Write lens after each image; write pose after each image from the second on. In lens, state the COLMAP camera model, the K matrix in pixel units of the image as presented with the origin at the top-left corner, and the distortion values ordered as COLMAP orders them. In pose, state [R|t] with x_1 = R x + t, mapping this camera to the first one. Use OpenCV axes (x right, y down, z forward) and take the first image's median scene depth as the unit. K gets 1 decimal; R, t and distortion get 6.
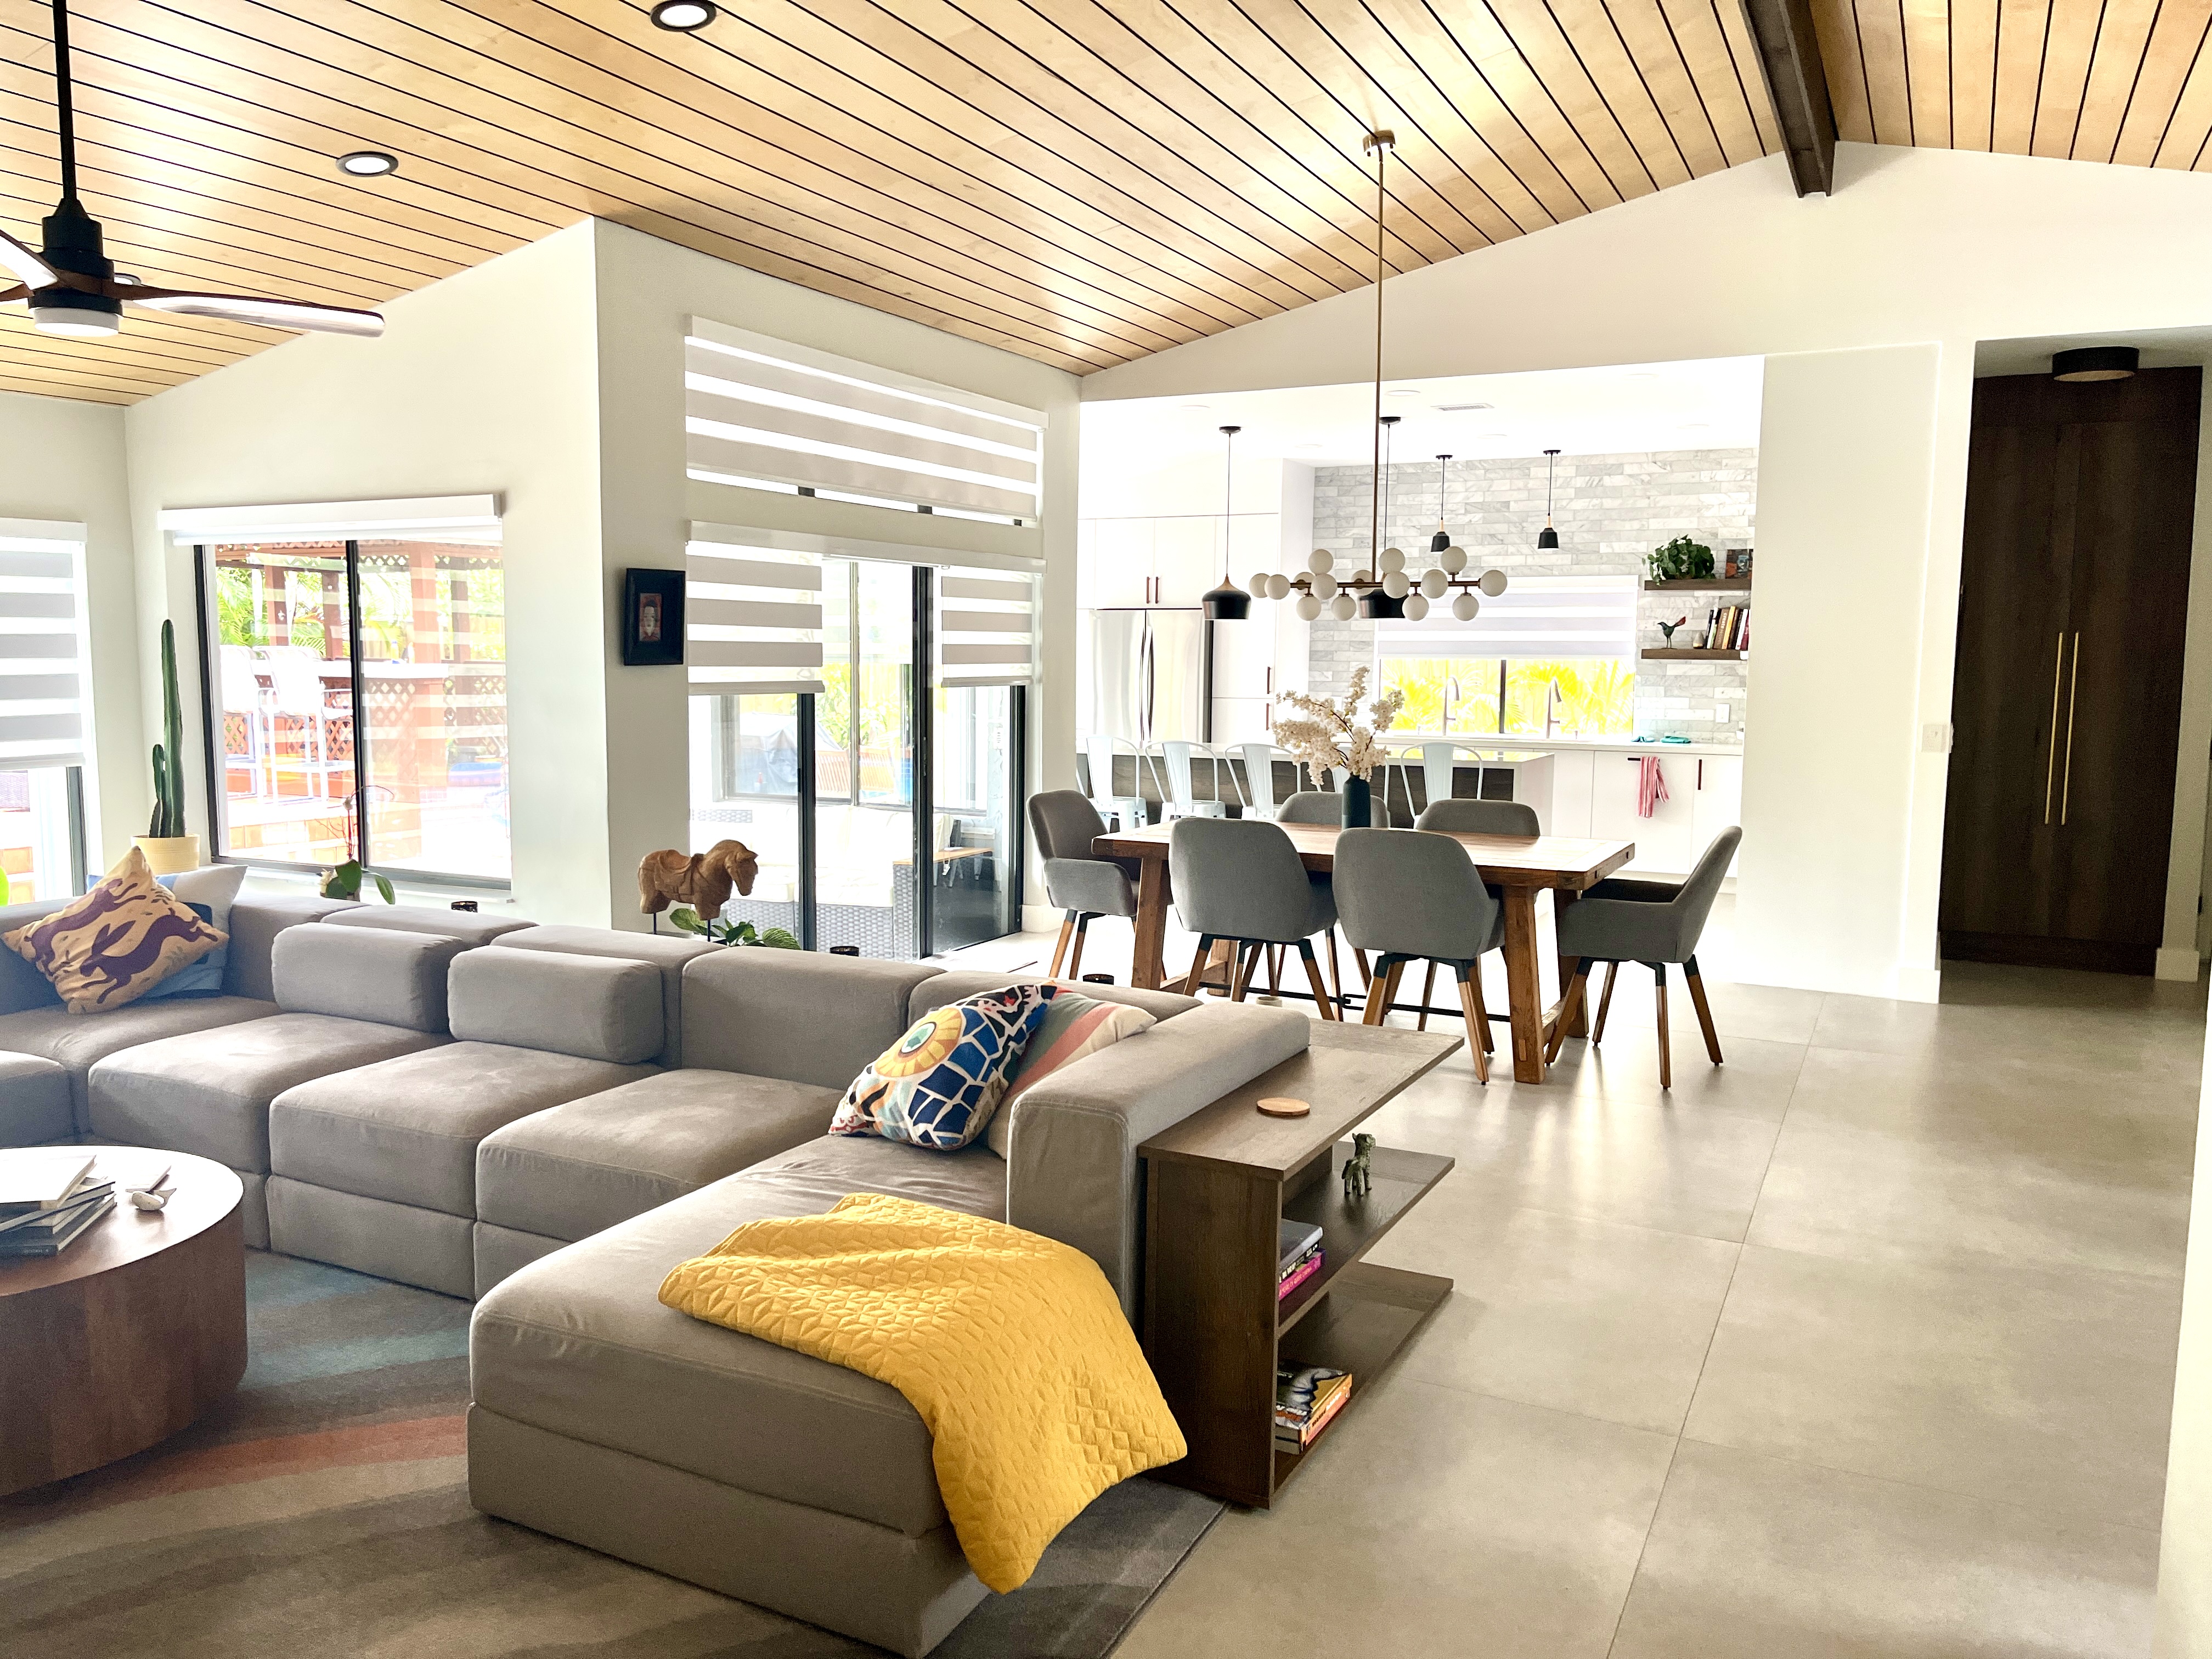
lens RADIAL K [[1685.8, 0, 1108.2], [0, 1685.8, 826.2], [0, 0, 1]] dist [0.069418, -0.071085]
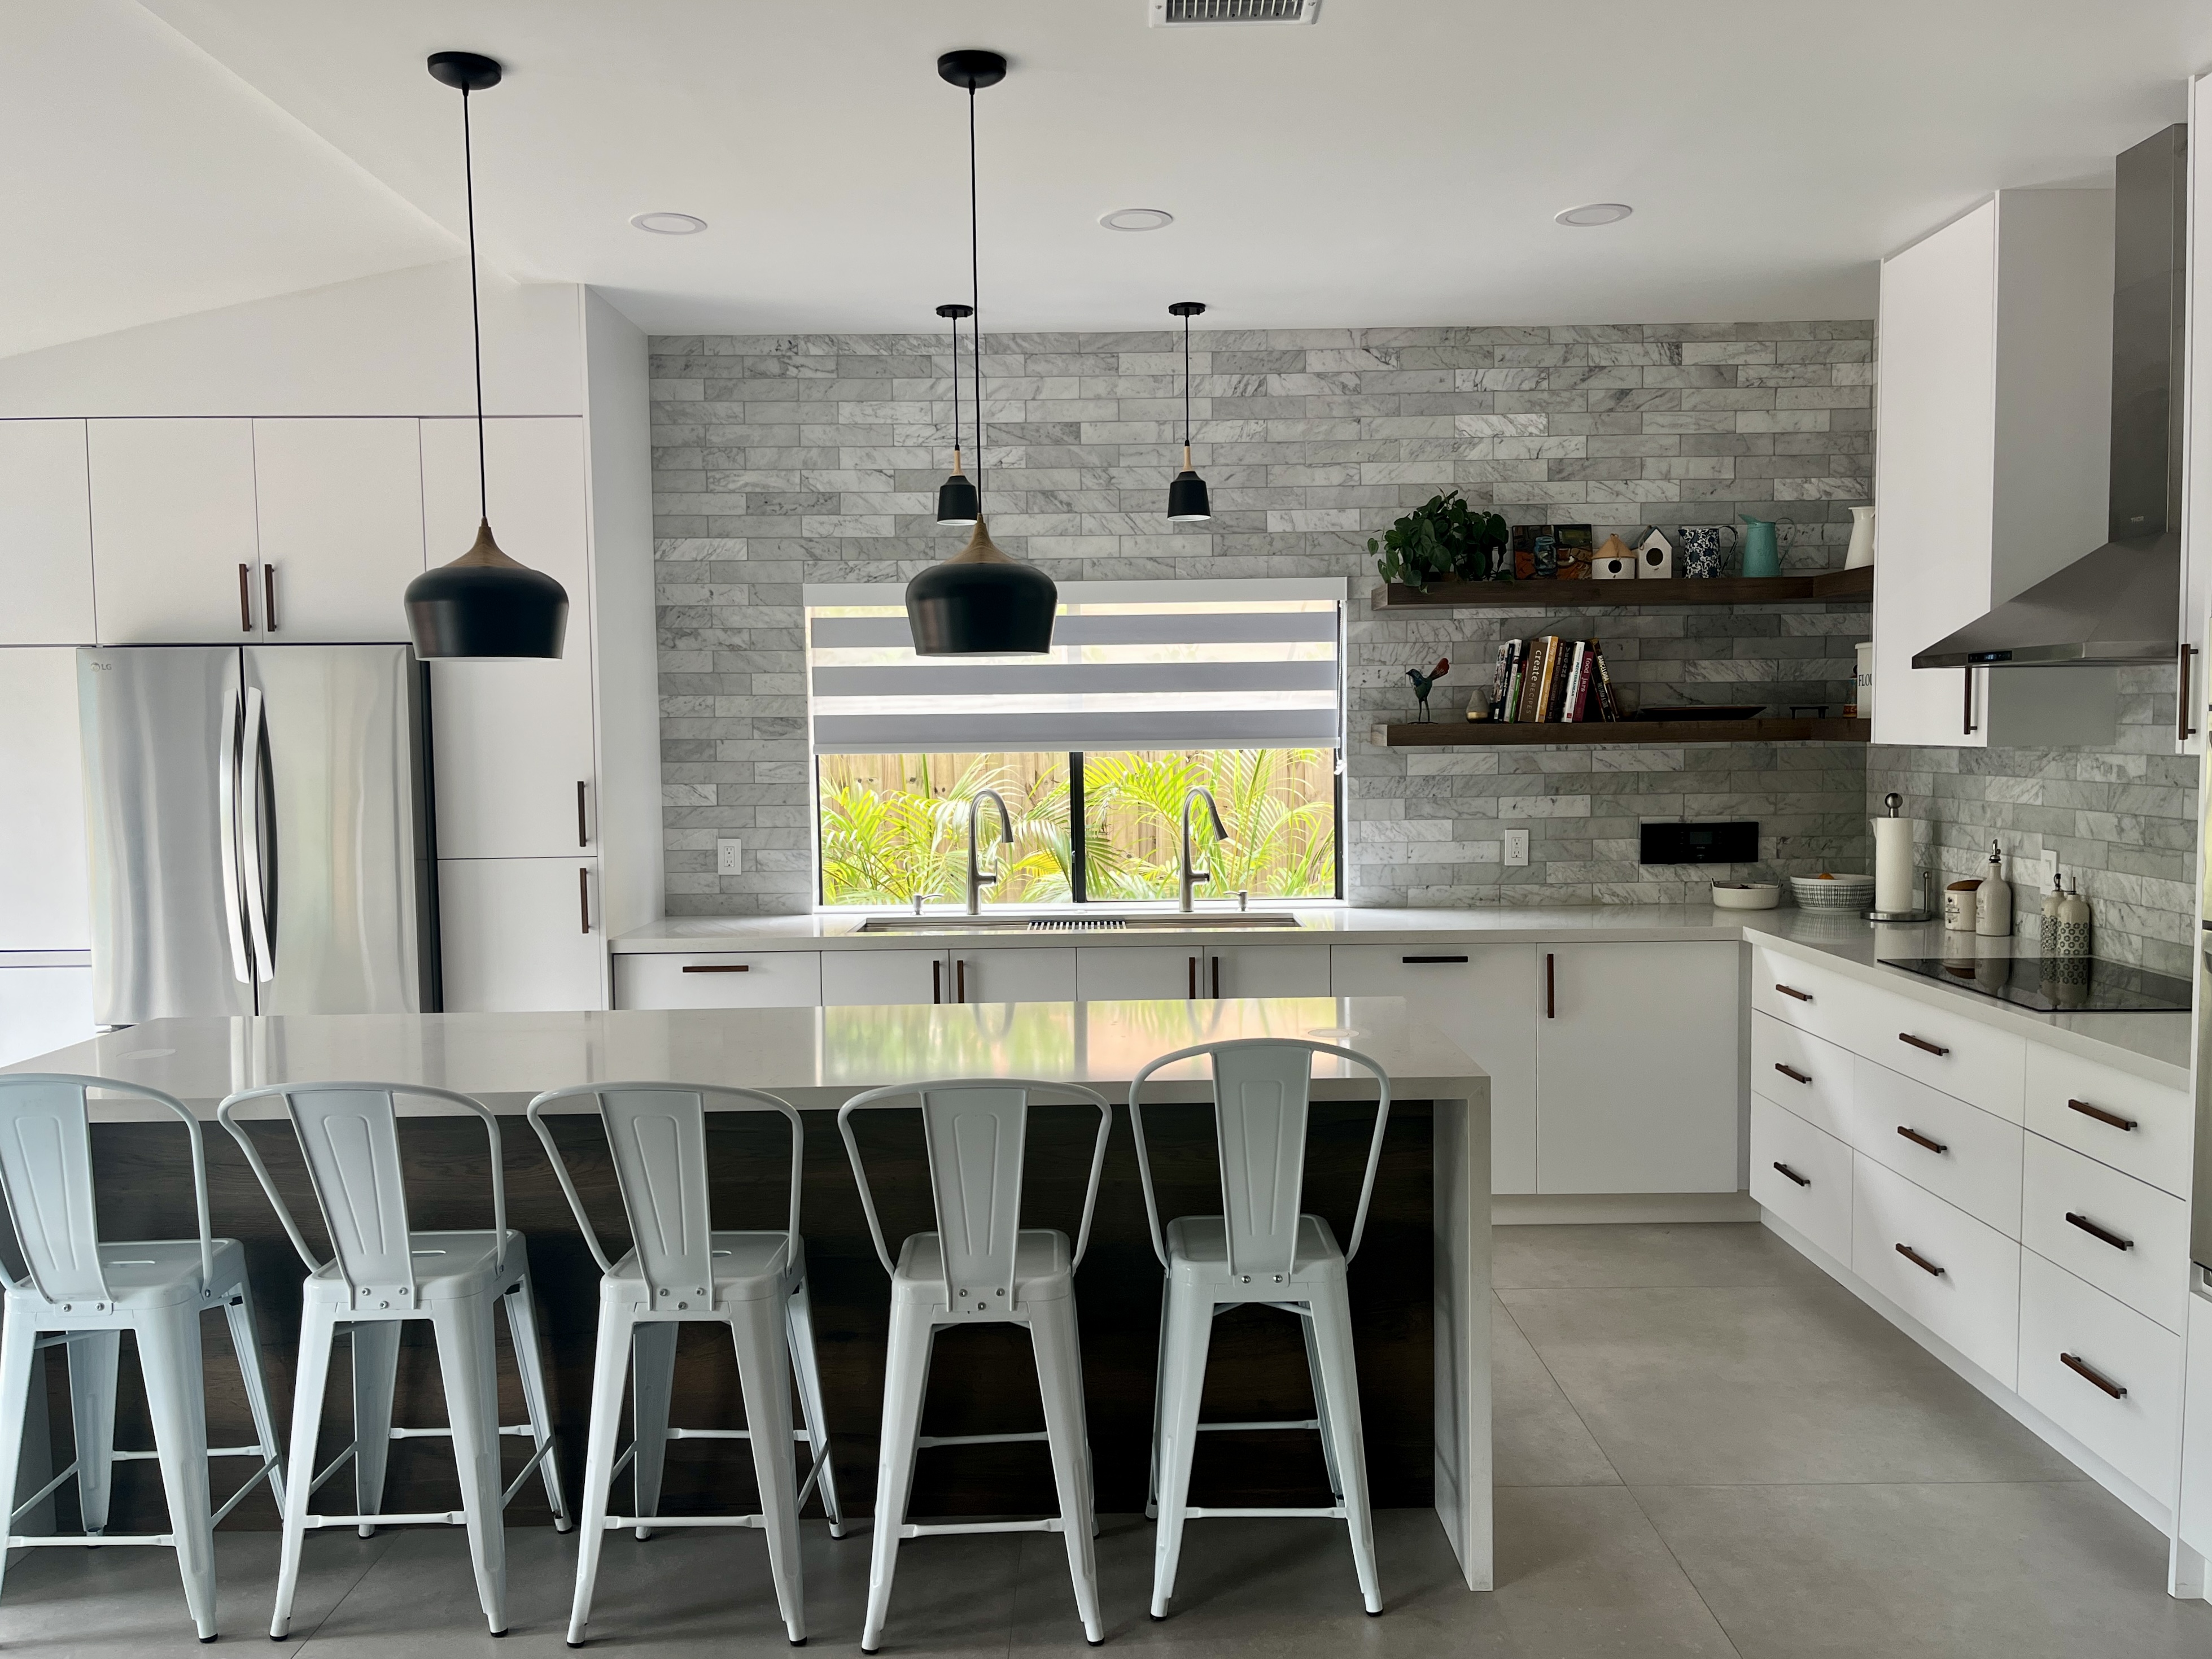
lens RADIAL K [[1686.0, 0, 1090.1], [0, 1686.0, 831.4], [0, 0, 1]] dist [0.069418, -0.071085]
pose [[0.898730, -0.046522, 0.436027, 0.026155], [0.065771, 0.997409, -0.029148, -0.064146], [-0.433541, 0.054874, 0.899461, 0.592217]]
